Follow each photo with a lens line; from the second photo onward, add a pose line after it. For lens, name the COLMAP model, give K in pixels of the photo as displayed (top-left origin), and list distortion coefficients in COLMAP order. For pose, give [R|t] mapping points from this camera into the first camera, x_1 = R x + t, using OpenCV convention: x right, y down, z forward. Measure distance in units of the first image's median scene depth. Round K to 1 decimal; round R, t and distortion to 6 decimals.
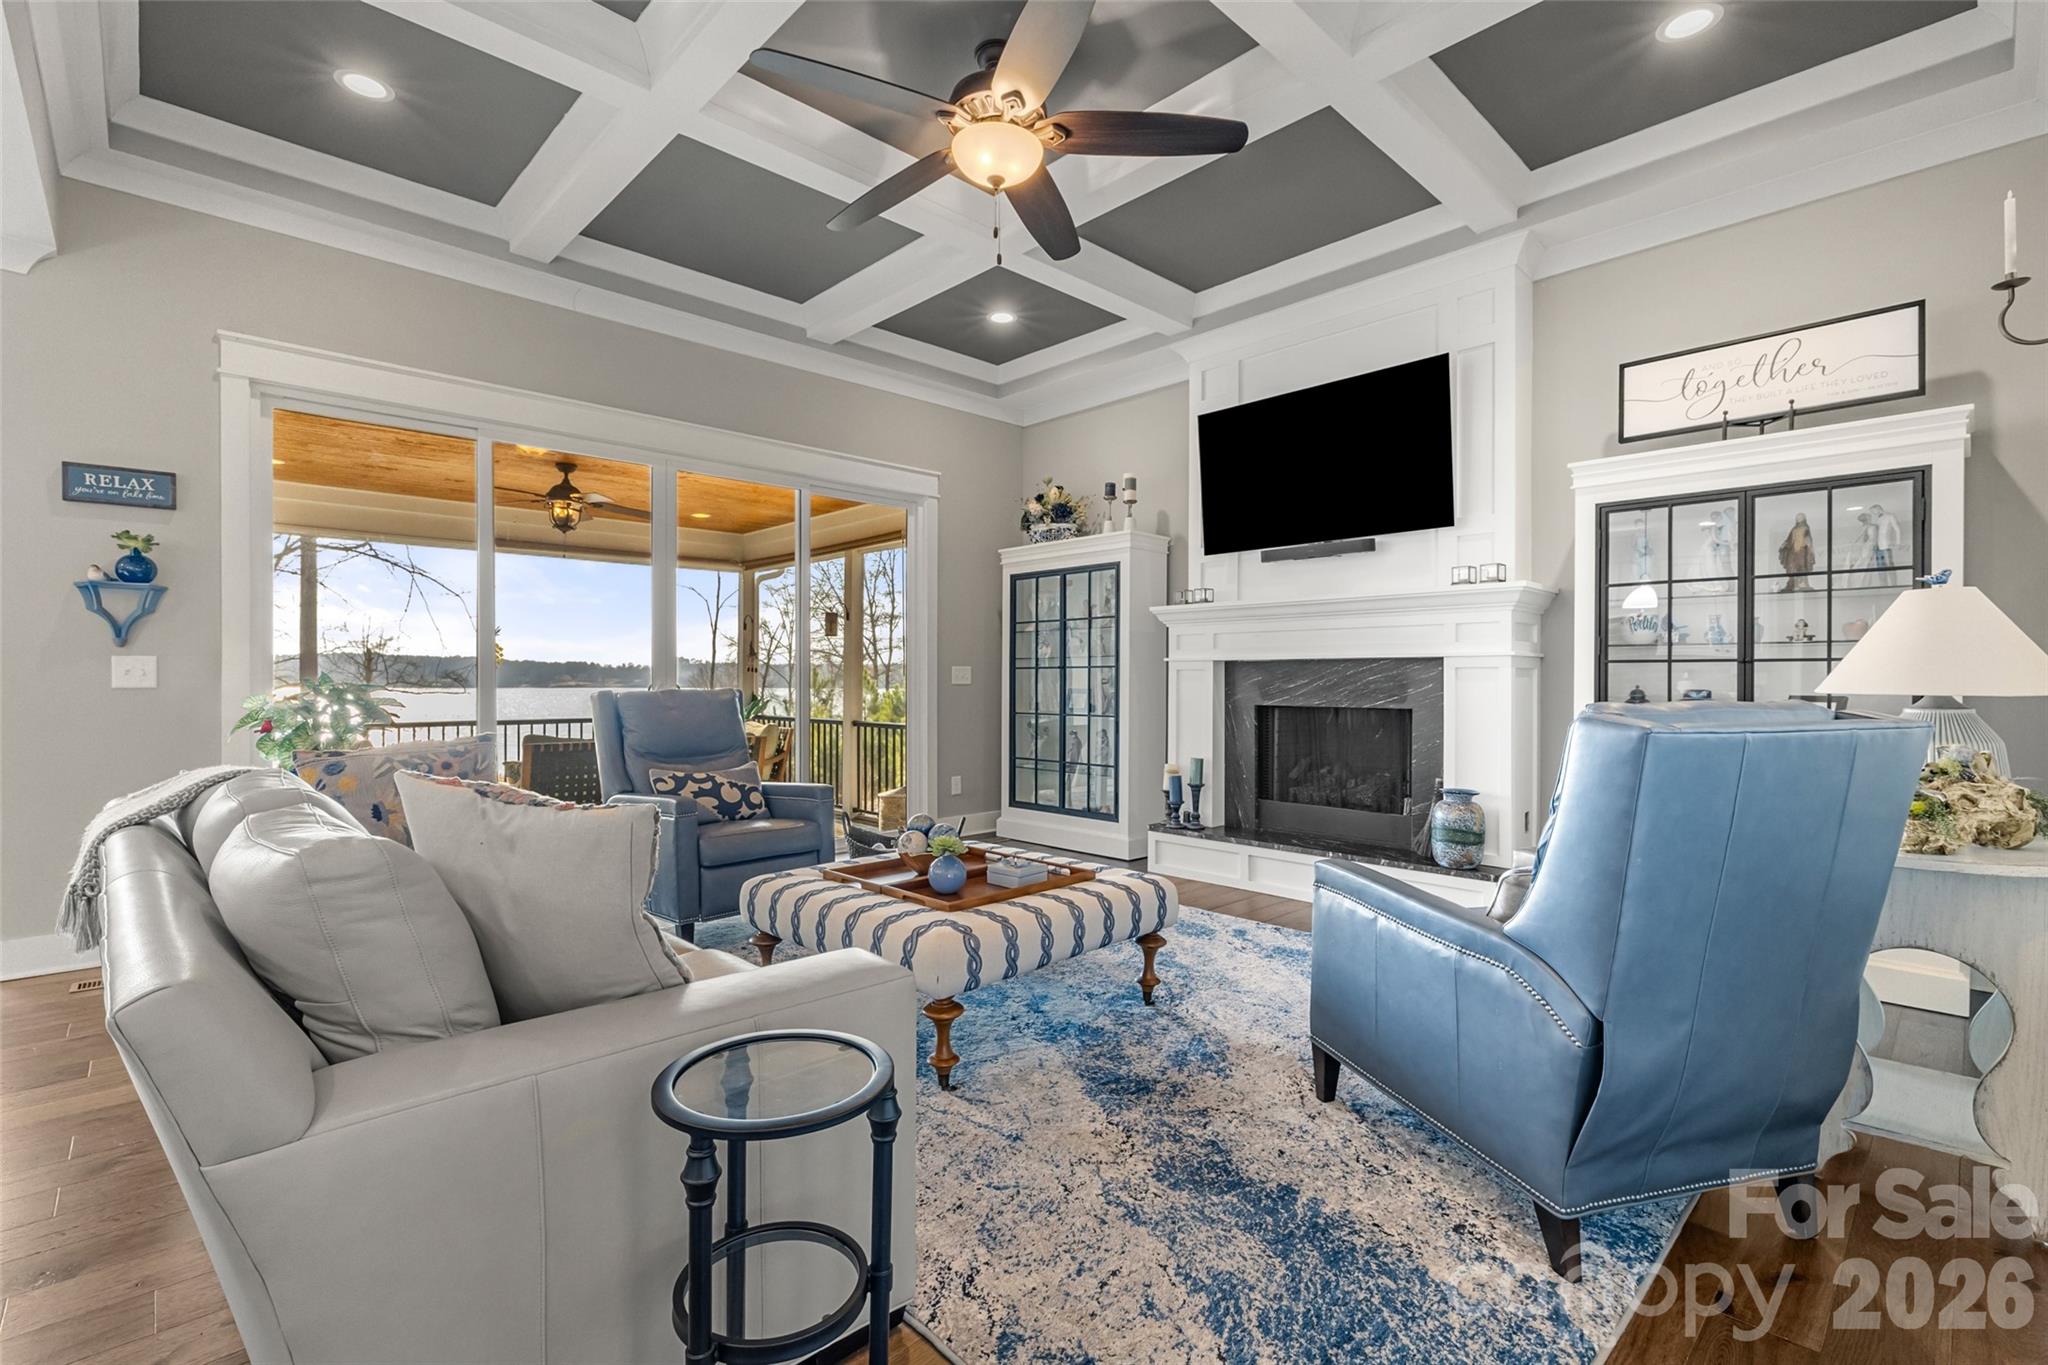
lens RADIAL K [[917.3, 0, 1023.2], [0, 917.3, 679.2], [0, 0, 1]] dist [-0.004313, 0.000521]
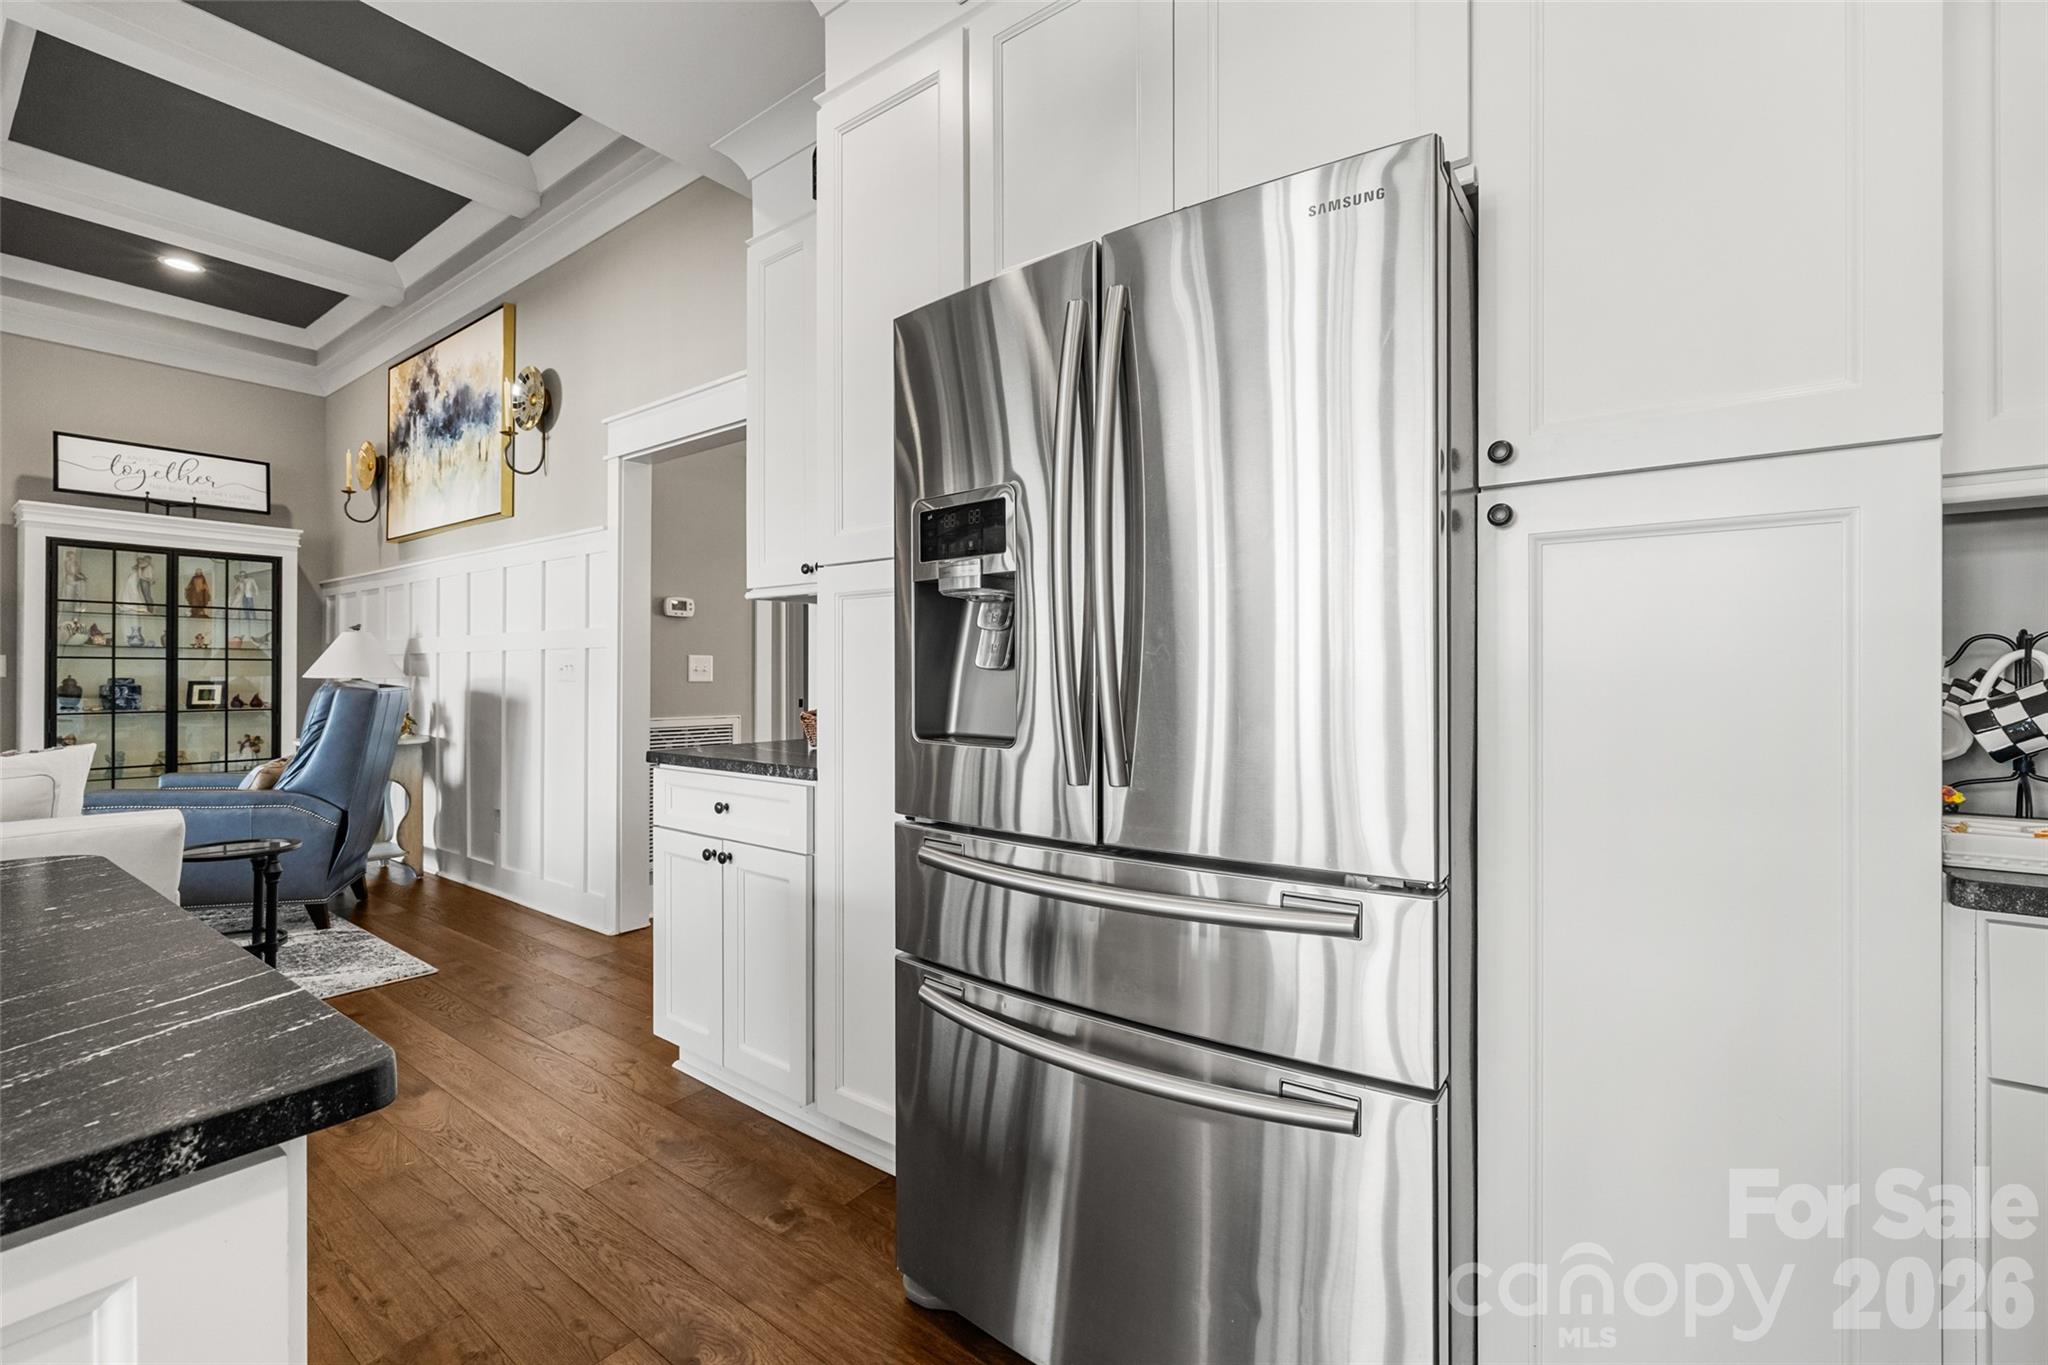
lens RADIAL K [[870.8, 0, 1021.4], [0, 870.8, 672.1], [0, 0, 1]] dist [0.000830, 0.000530]
pose [[-0.163173, 0.000409, 0.986597, -0.749278], [-0.002663, 0.999996, -0.000855, -0.000387], [-0.986594, -0.002767, -0.163171, -0.153068]]
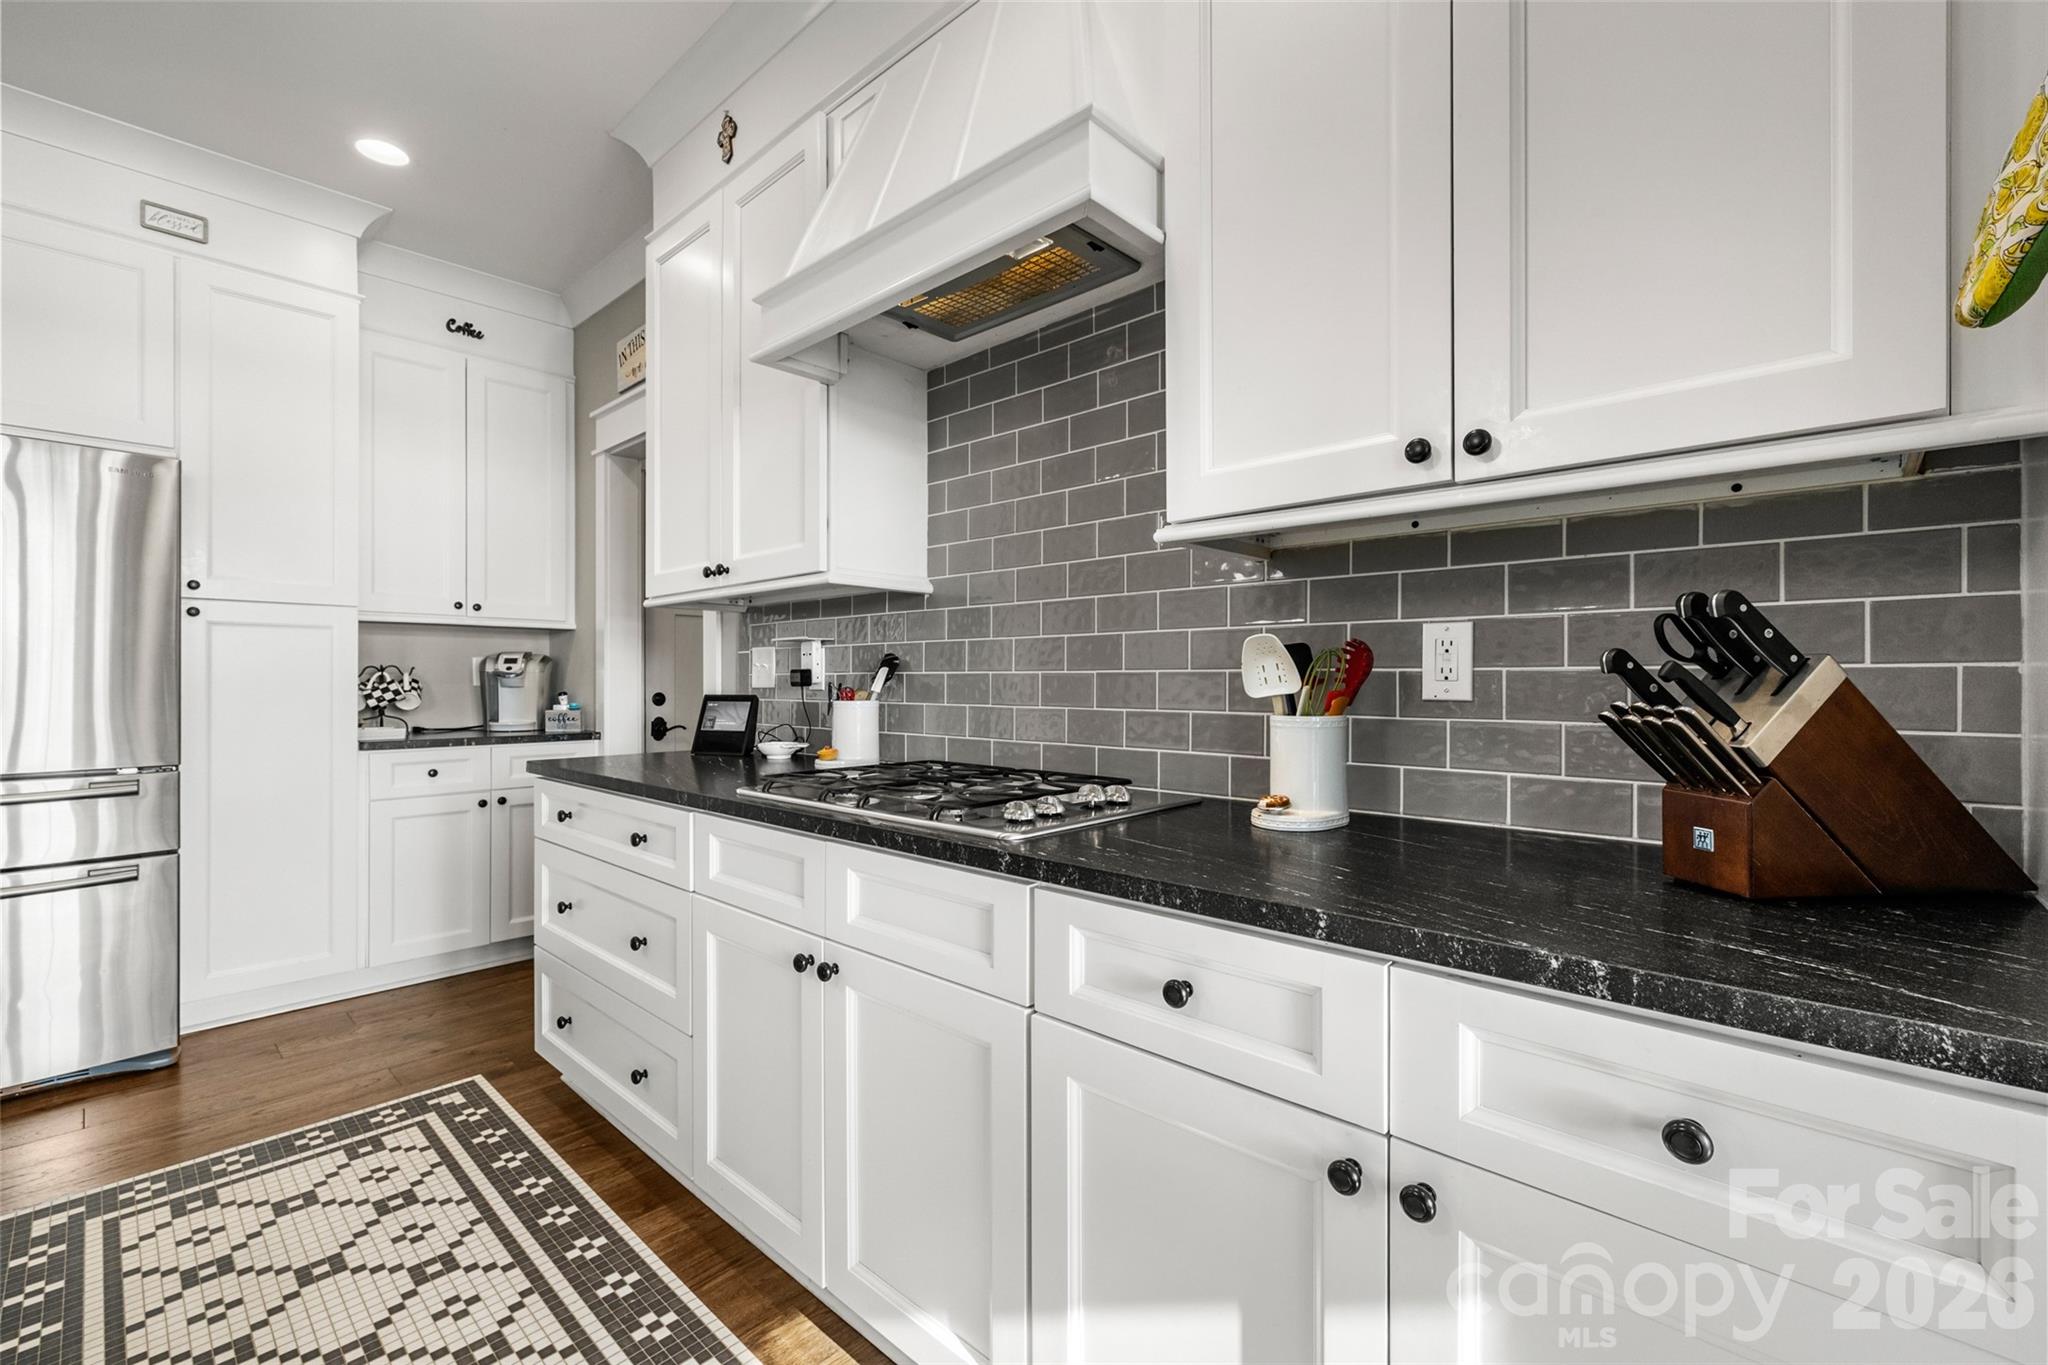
lens RADIAL K [[883.7, 0, 1026.2], [0, 883.7, 679.6], [0, 0, 1]] dist [0.004576, -0.000335]
pose [[-0.998331, -0.002738, -0.057686, -1.064979], [-0.002625, 0.999994, -0.002043, -0.001437], [0.057691, -0.001888, -0.998333, 0.323329]]
